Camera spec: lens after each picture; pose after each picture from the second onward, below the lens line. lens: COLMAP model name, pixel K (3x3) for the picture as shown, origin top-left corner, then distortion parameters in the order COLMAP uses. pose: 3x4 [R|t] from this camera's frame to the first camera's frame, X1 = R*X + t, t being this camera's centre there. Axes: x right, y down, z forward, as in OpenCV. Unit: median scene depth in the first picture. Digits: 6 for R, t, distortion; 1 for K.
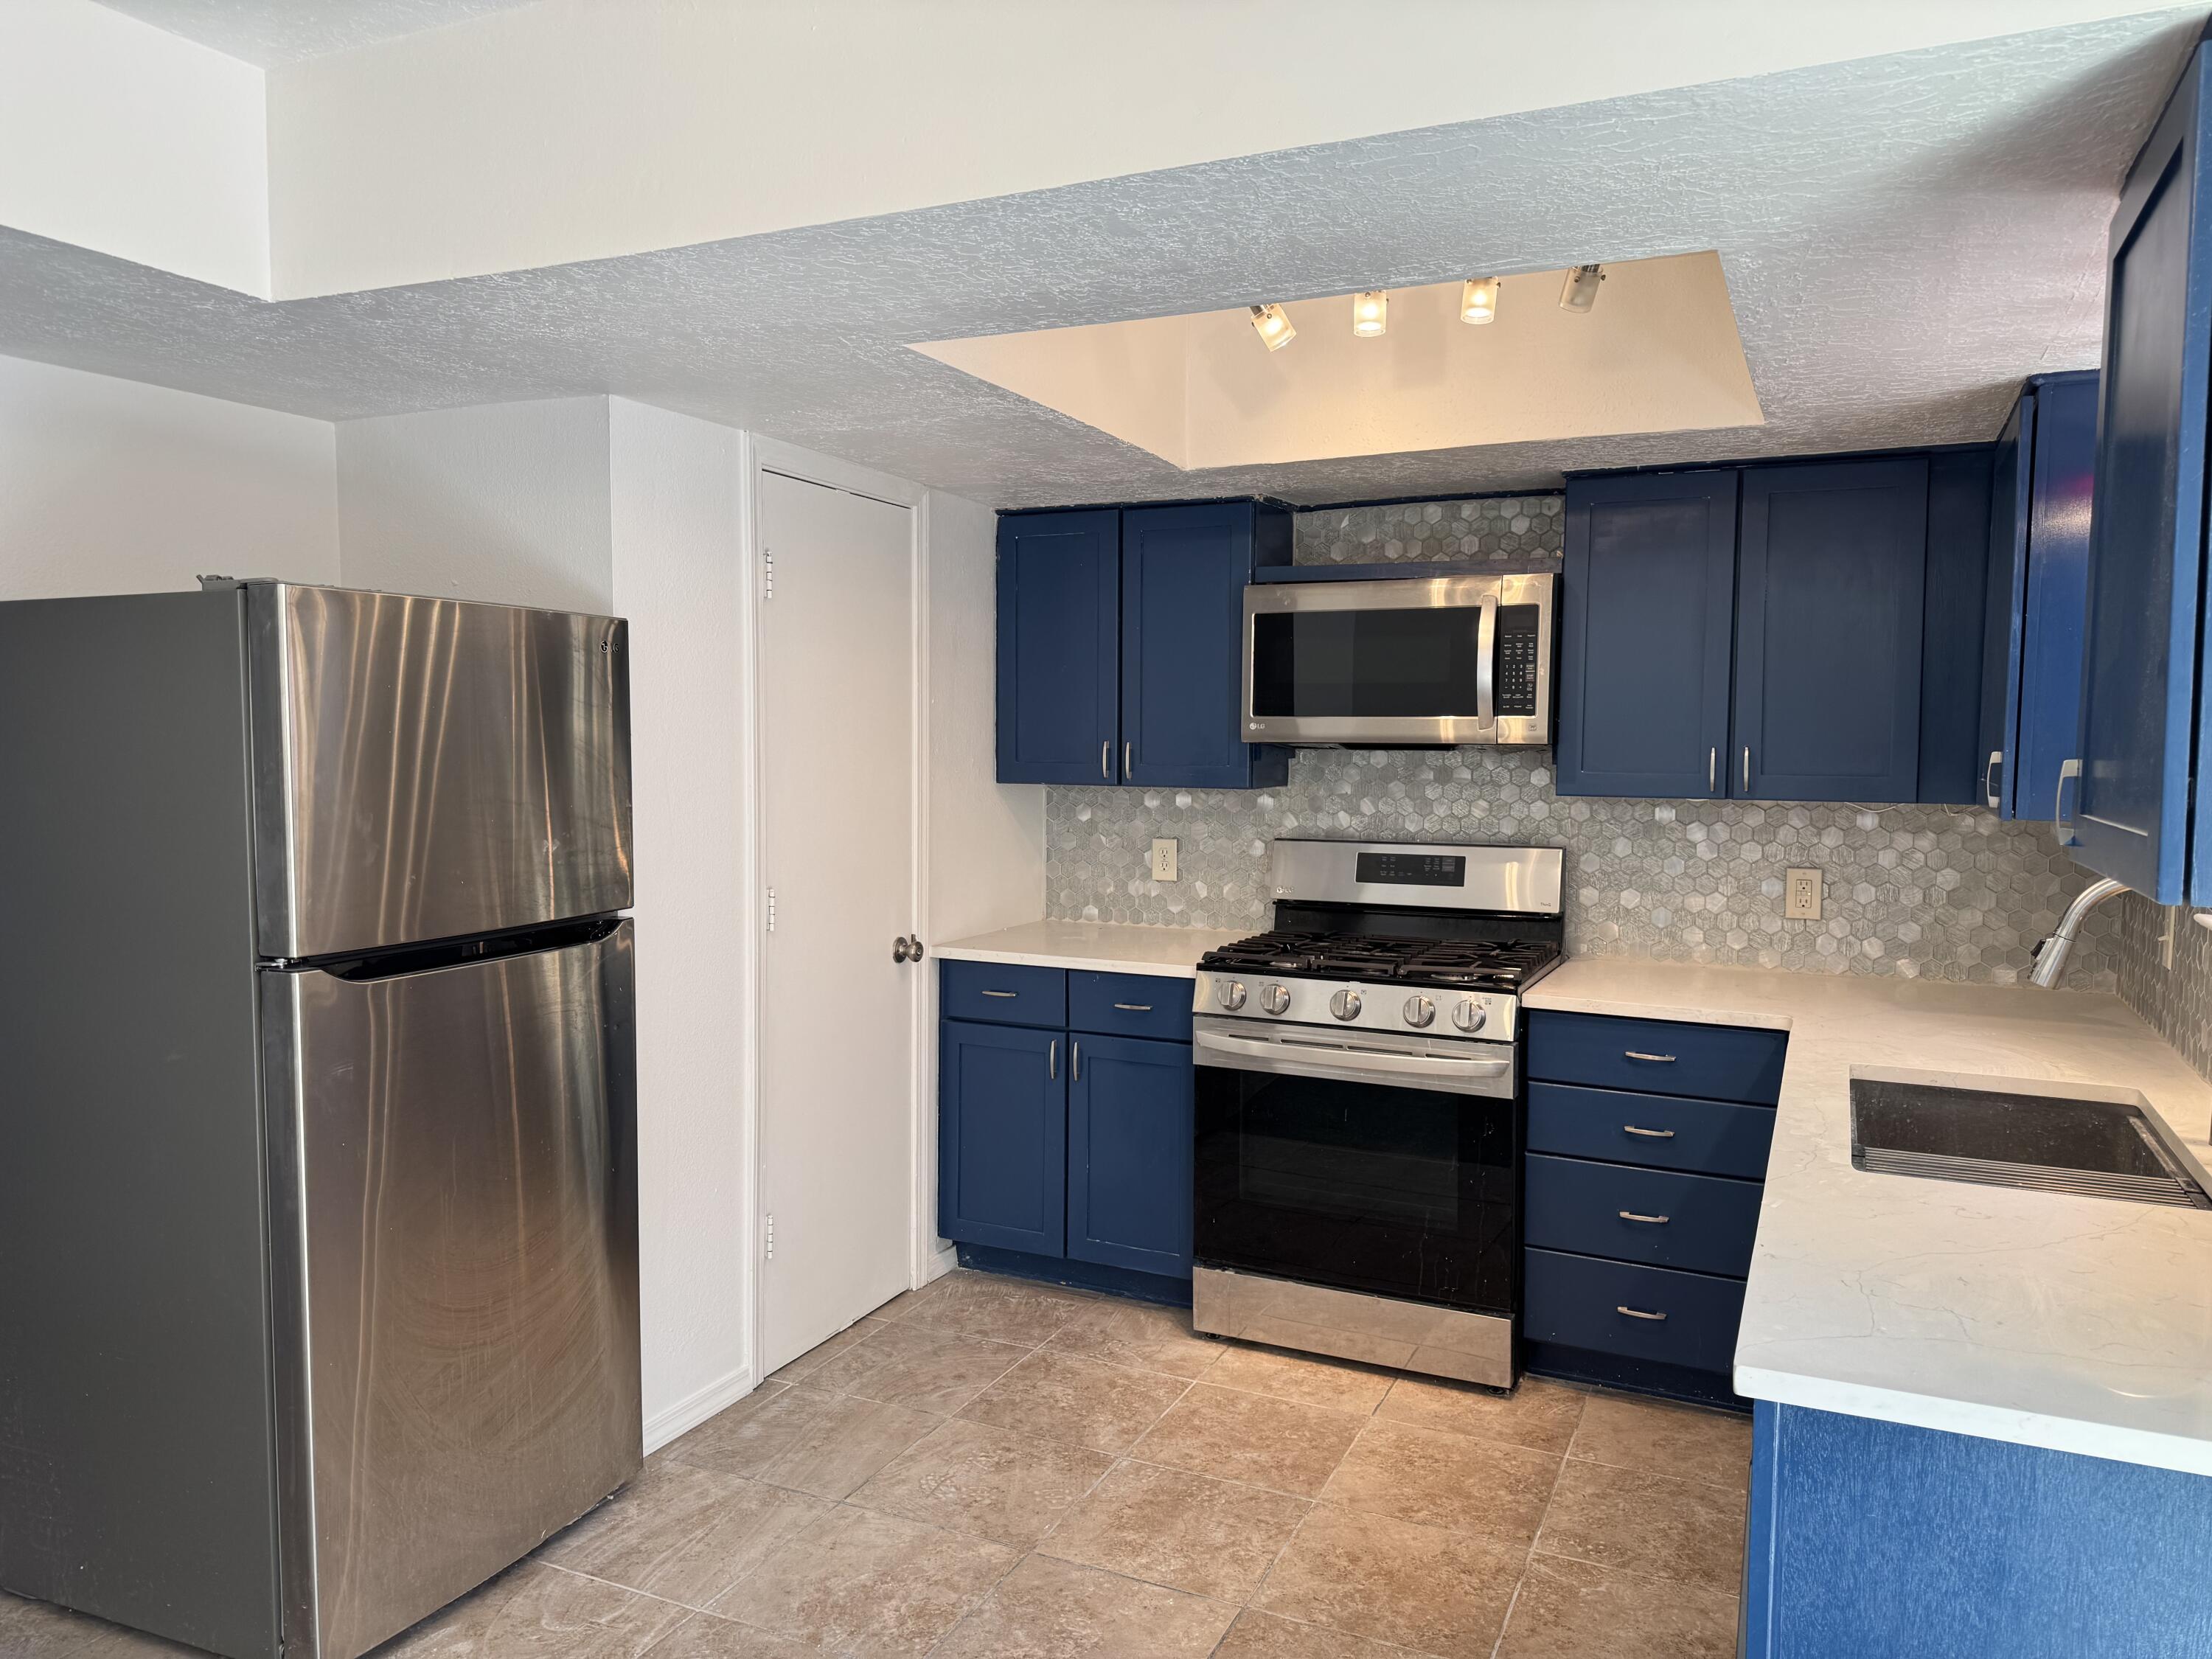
lens RADIAL K [[1528.6, 0, 1106.0], [0, 1528.6, 829.5], [0, 0, 1]] dist [0.000774, -0.001008]
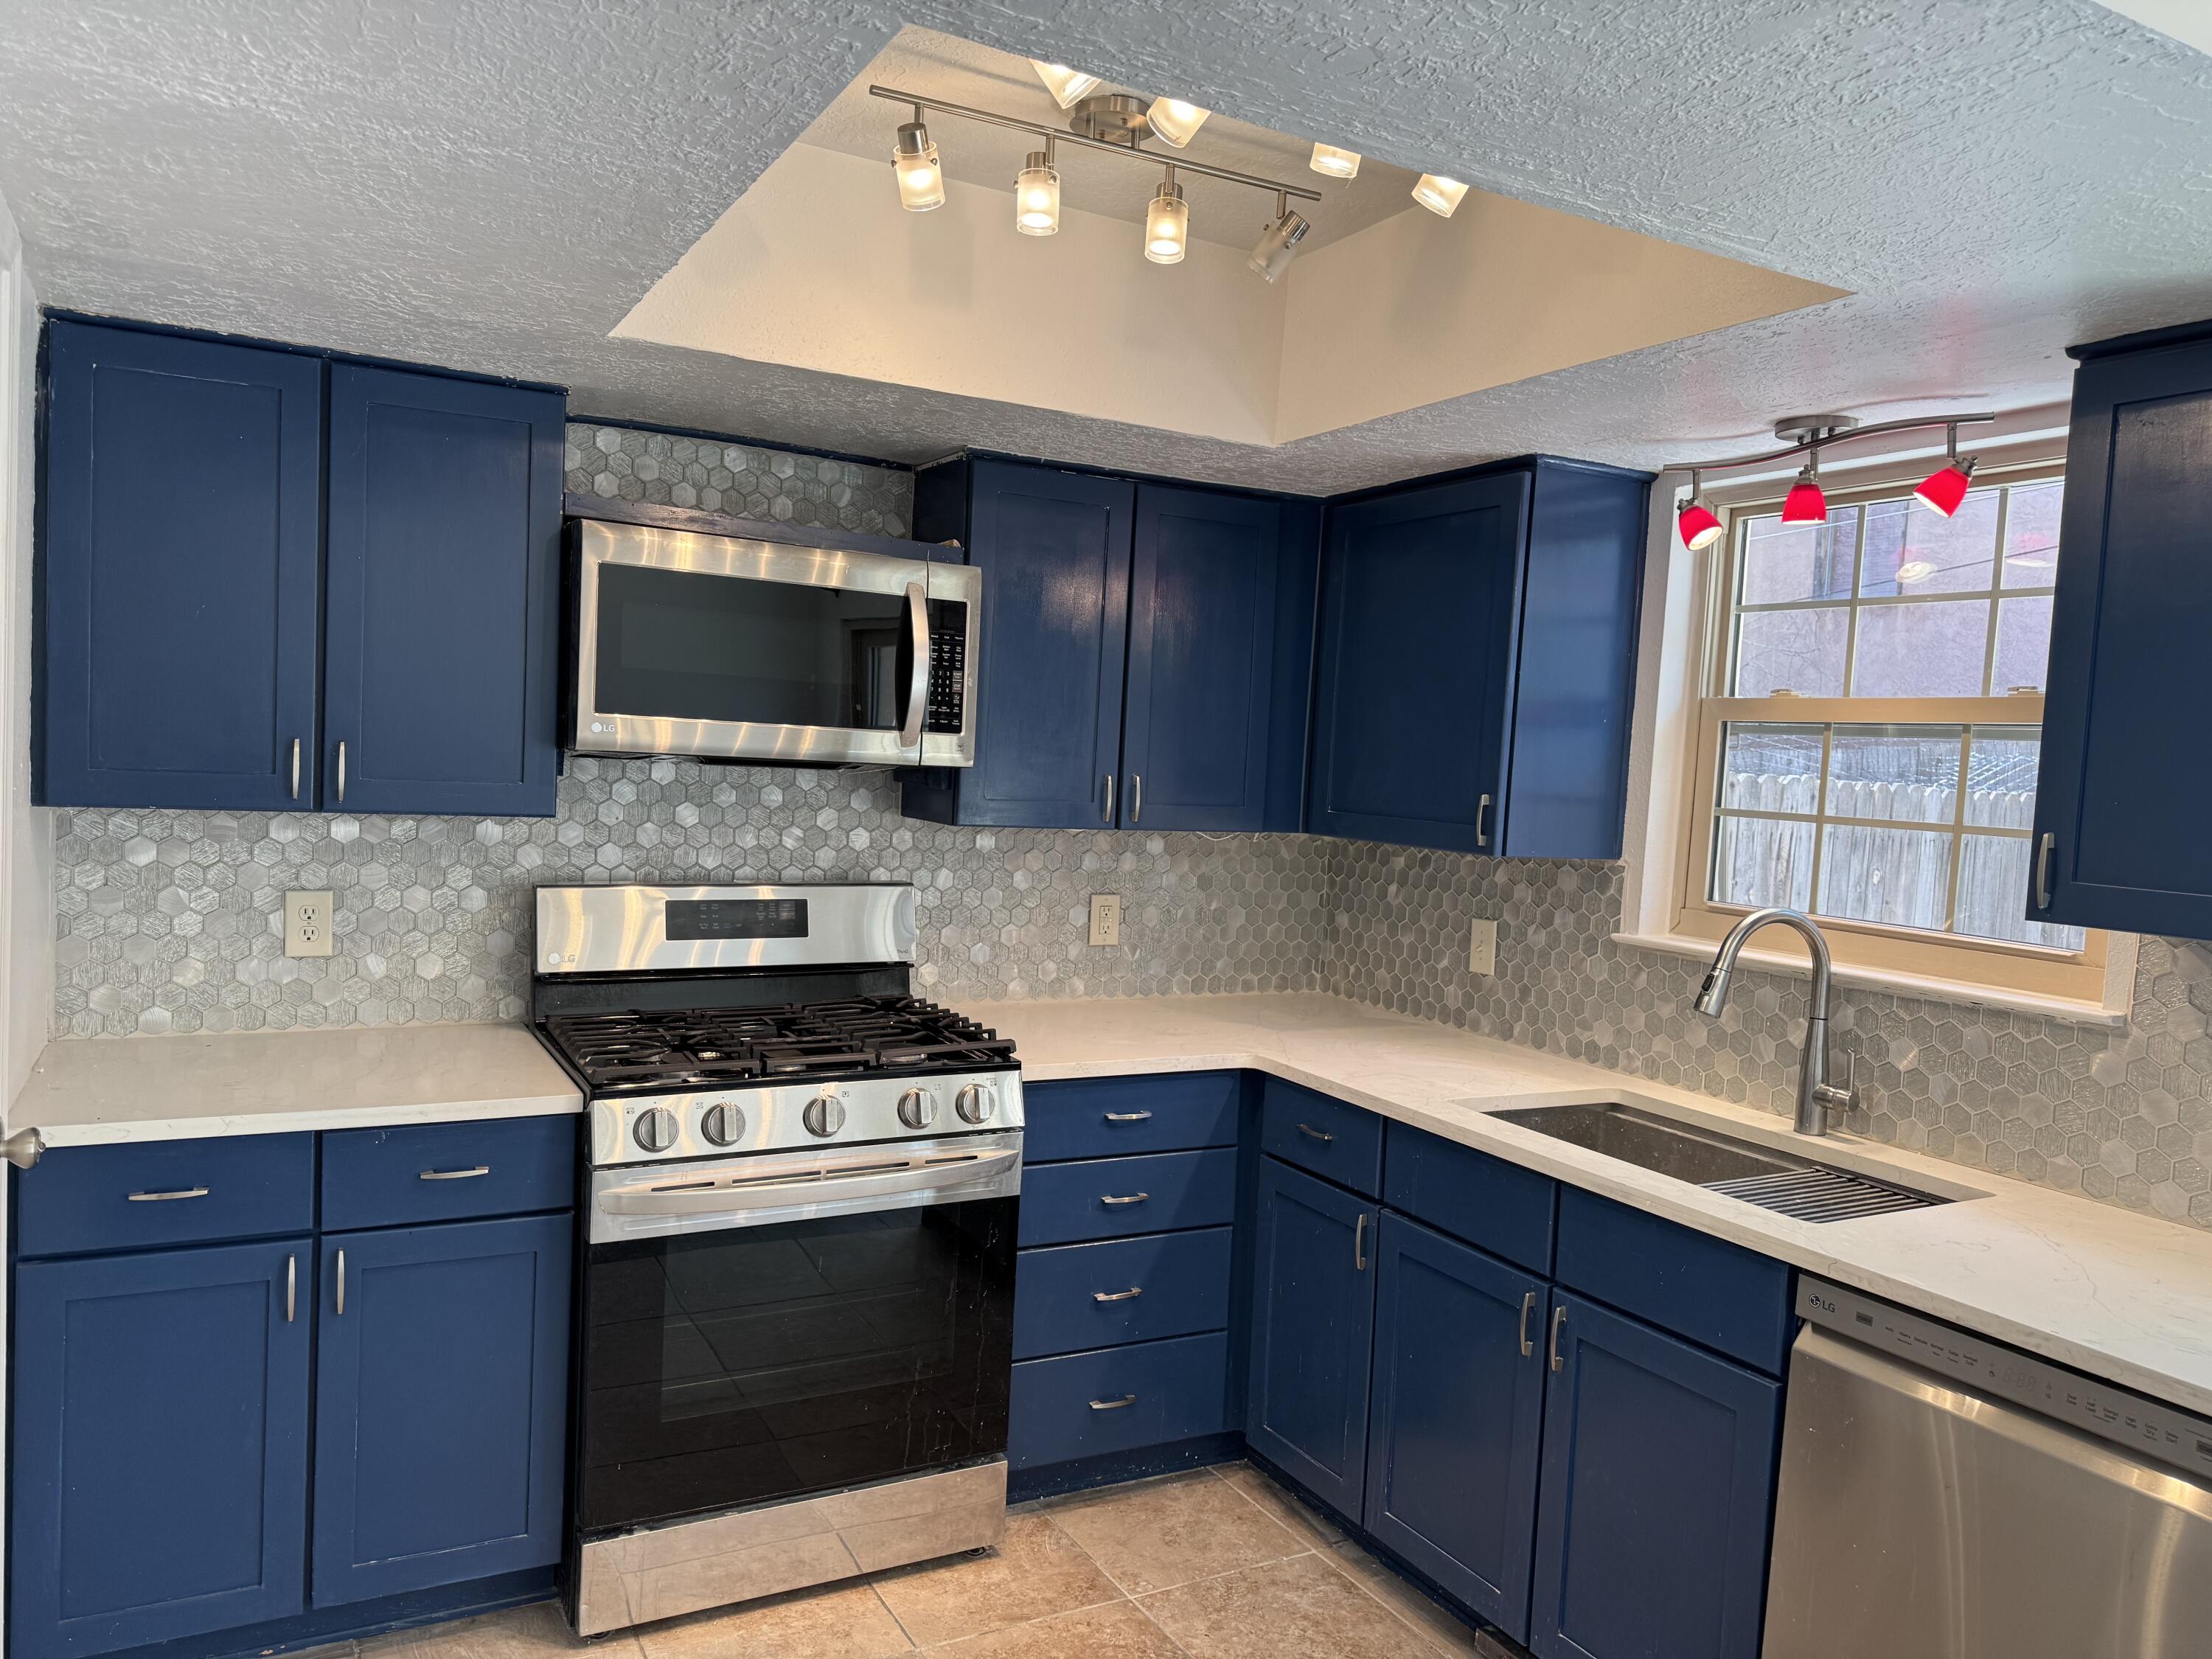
lens RADIAL K [[1562.9, 0, 1106.0], [0, 1562.9, 829.5], [0, 0, 1]] dist [0.062775, -0.061974]
pose [[0.583703, -0.020969, 0.811697, -0.360323], [0.004701, 0.999737, 0.022446, -0.038921], [-0.811954, -0.009286, 0.583648, 0.414333]]
